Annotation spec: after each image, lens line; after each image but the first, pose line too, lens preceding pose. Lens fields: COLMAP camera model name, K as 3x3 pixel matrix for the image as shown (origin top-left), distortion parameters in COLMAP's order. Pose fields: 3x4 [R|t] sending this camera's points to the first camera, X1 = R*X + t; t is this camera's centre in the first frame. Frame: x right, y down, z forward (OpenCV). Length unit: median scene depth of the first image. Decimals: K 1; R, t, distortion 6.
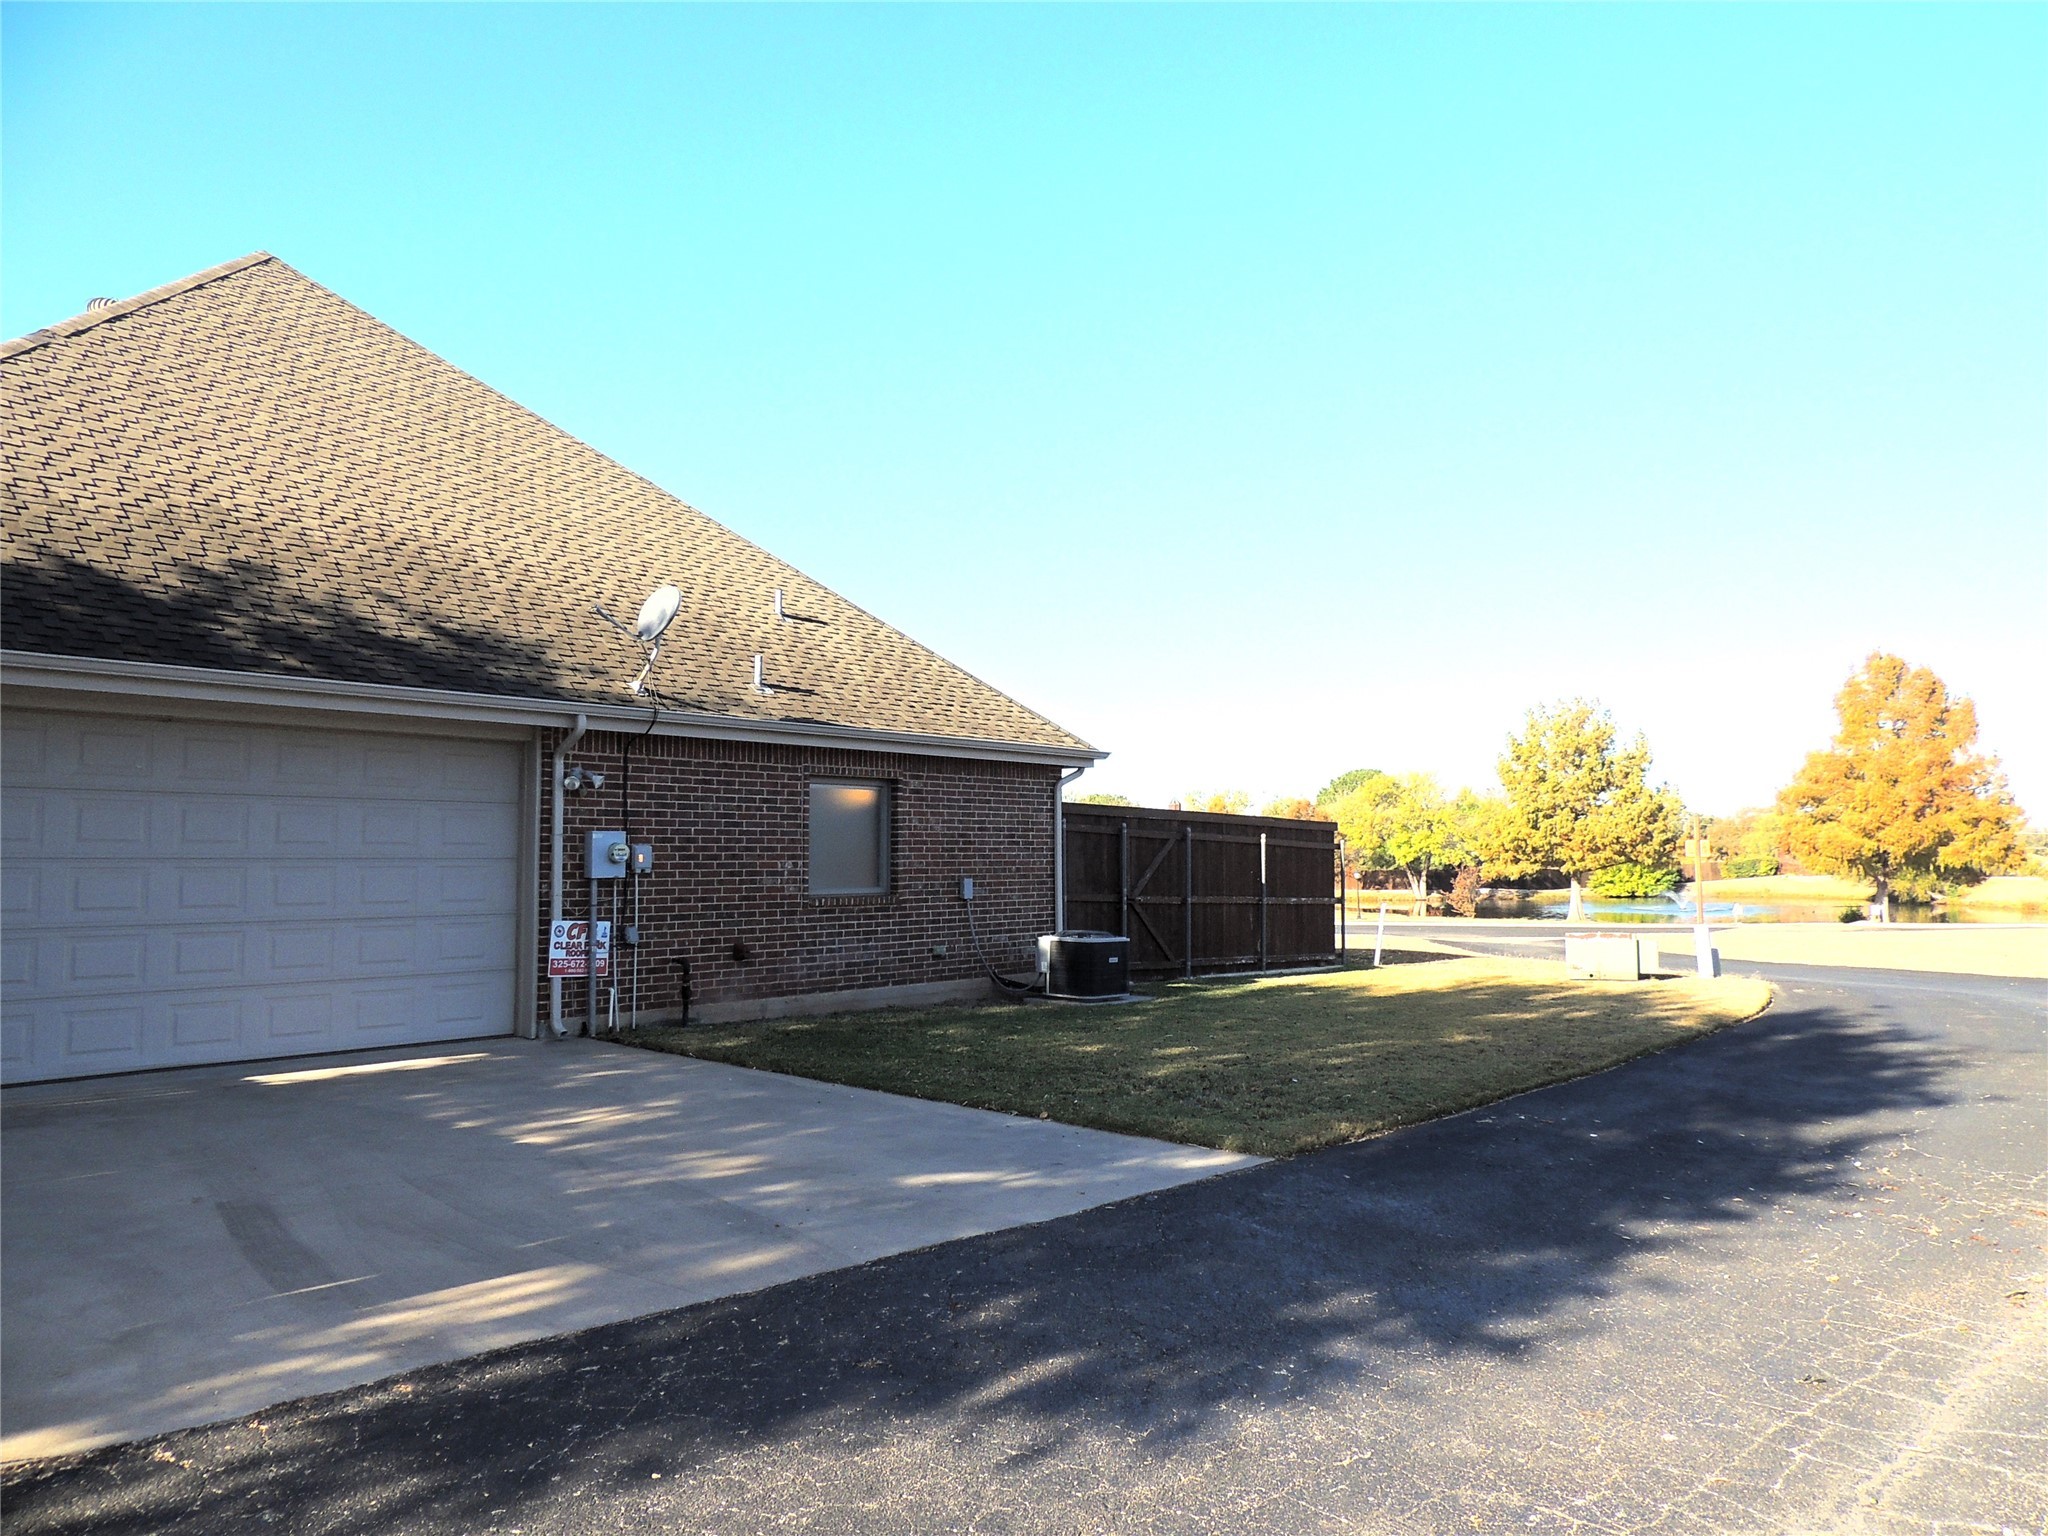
lens RADIAL K [[1432.2, 0, 1024.0], [0, 1432.2, 768.0], [0, 0, 1]] dist [-0.034519, 0.020772]
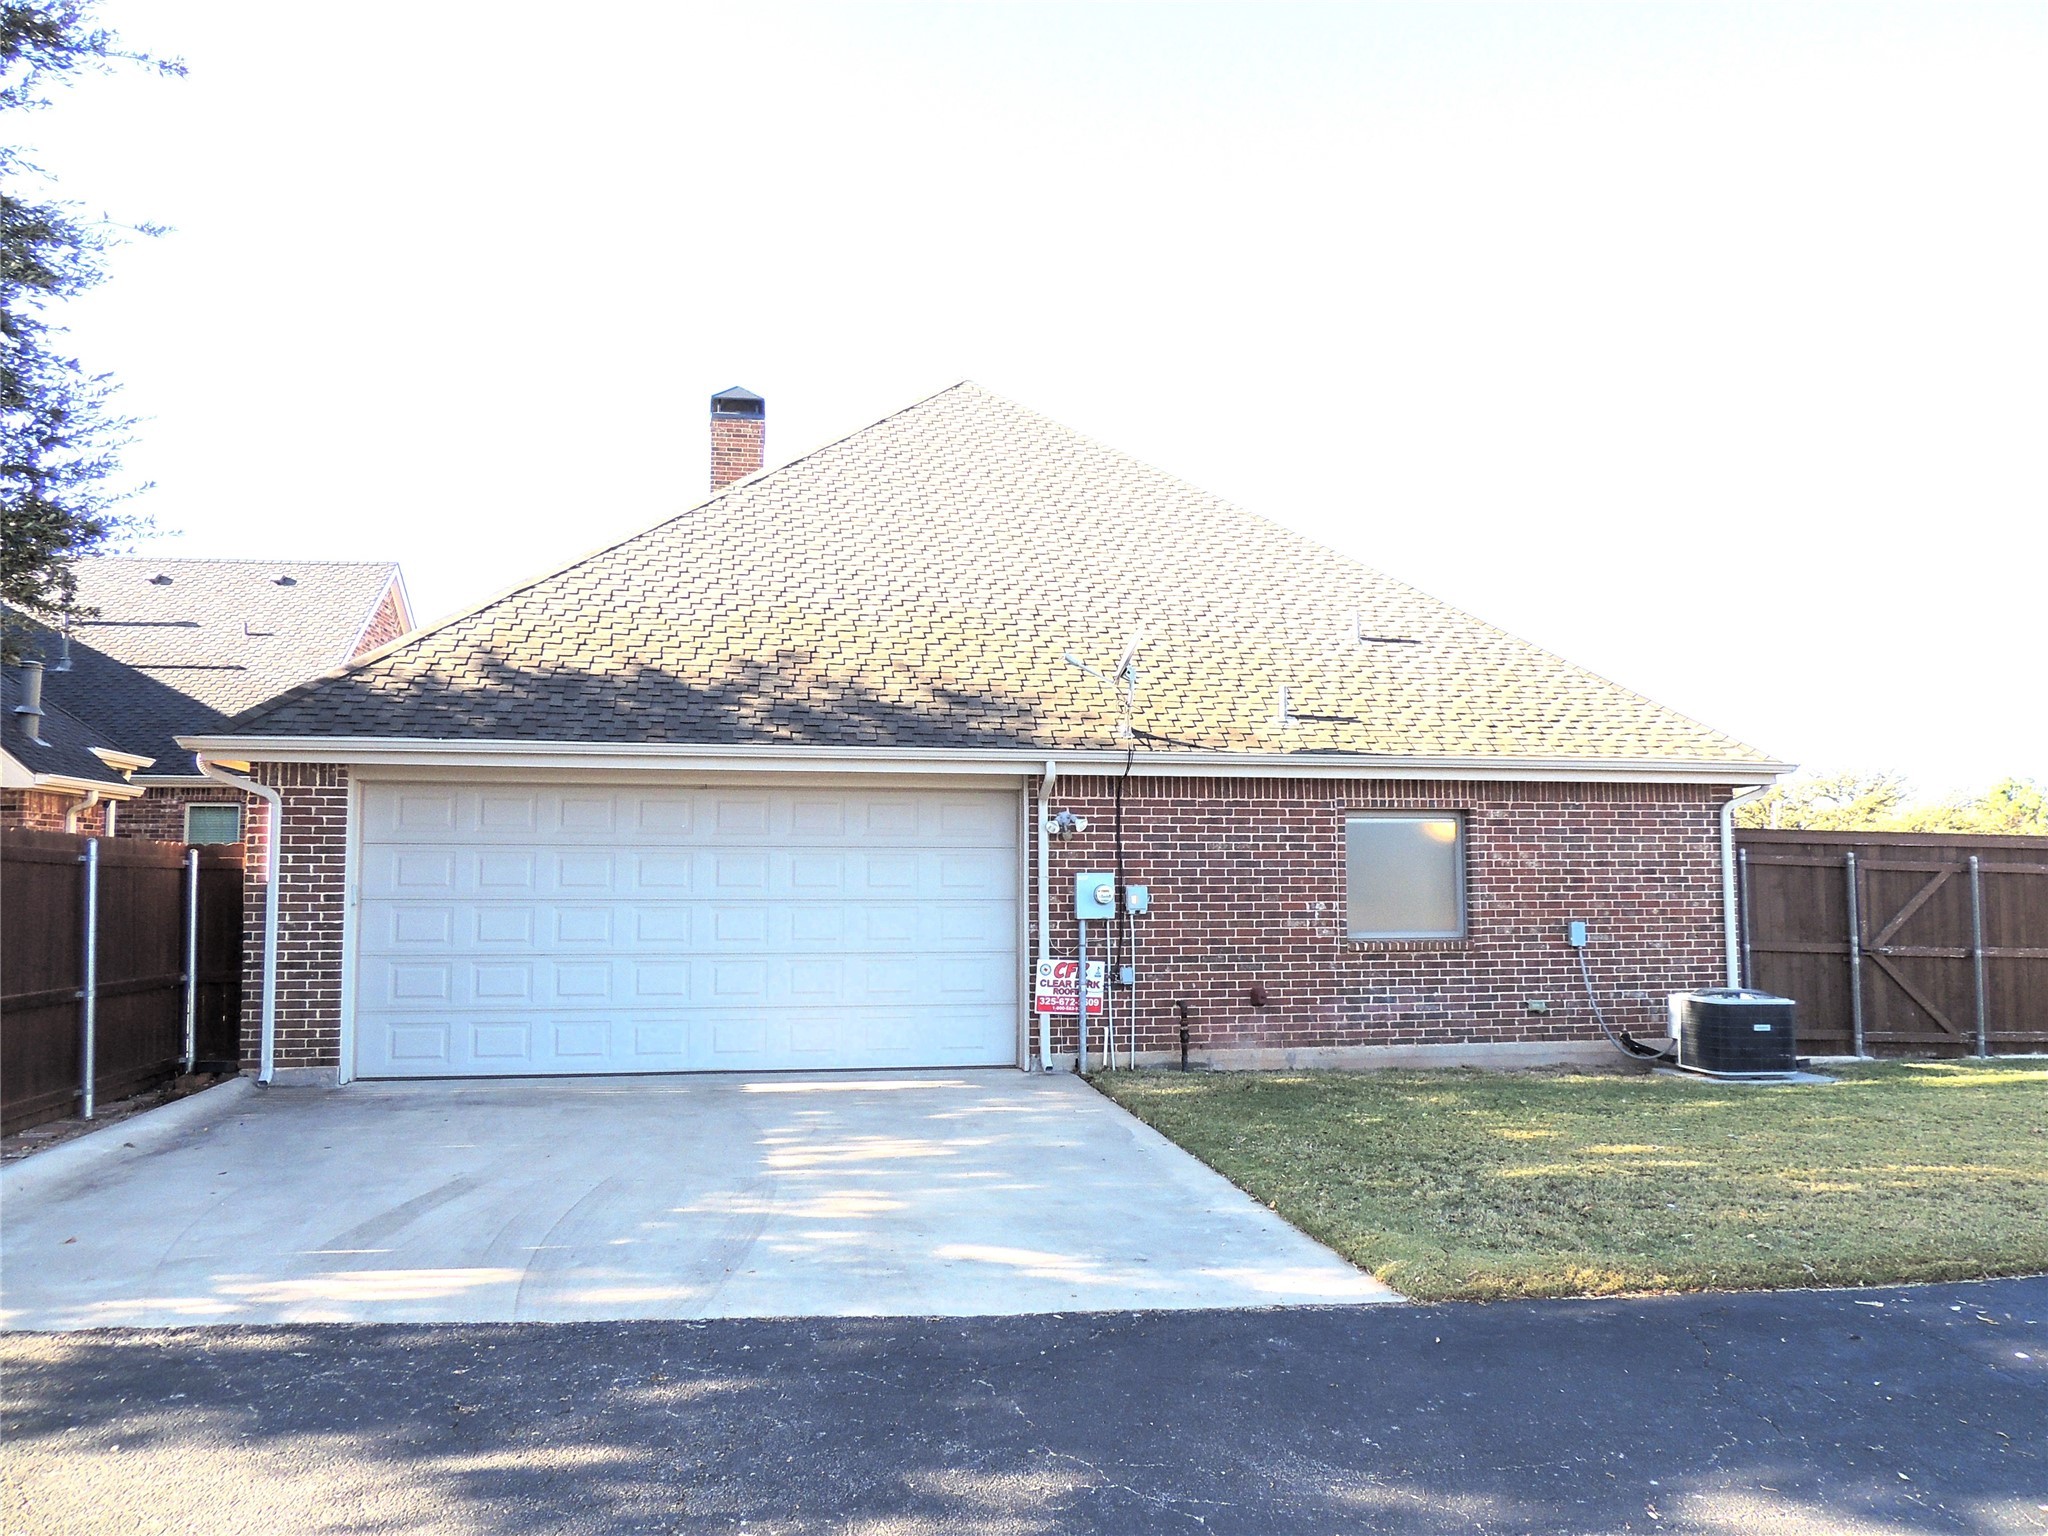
lens RADIAL K [[1432.2, 0, 1024.0], [0, 1432.2, 768.0], [0, 0, 1]] dist [-0.034519, 0.020772]
pose [[0.774547, -0.054728, -0.630144, 0.316448], [0.039531, 0.998491, -0.038130, 0.006217], [0.631280, 0.004623, 0.775541, 0.170684]]
